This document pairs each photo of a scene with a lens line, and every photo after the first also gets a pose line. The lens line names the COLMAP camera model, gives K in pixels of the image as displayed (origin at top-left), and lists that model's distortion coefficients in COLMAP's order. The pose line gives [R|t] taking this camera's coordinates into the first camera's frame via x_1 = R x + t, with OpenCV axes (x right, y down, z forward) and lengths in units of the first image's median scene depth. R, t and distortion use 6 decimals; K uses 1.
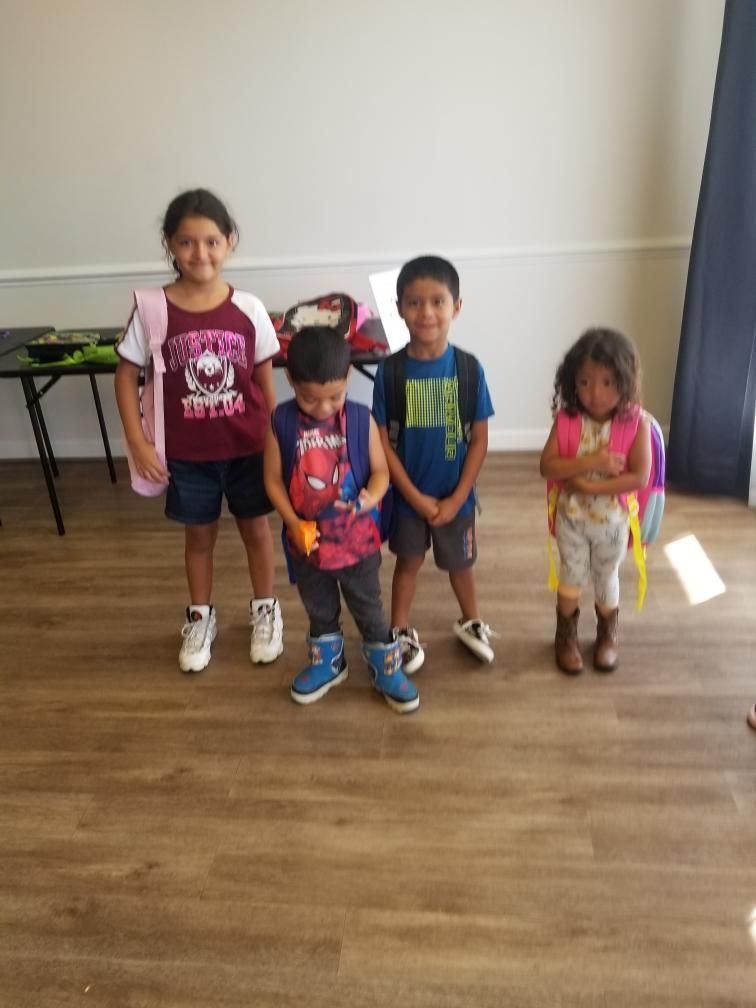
lens RADIAL K [[746.1, 0, 338.0], [0, 746.1, 502.2], [0, 0, 1]] dist [-0.035774, 0.071685]
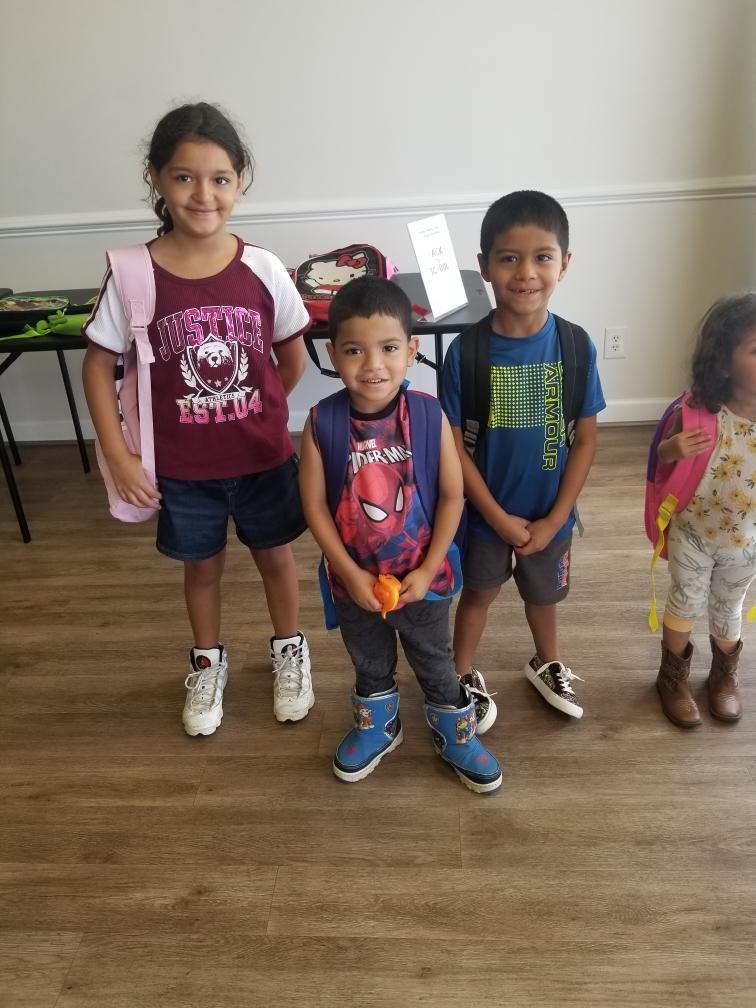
lens RADIAL K [[827.2, 0, 378.0], [0, 827.2, 504.0], [0, 0, 1]] dist [-0.050725, 0.054664]
pose [[0.998556, -0.025128, 0.047492, -0.053262], [0.023569, 0.999174, 0.033111, -0.048068], [-0.048284, -0.031944, 0.998323, 0.157804]]
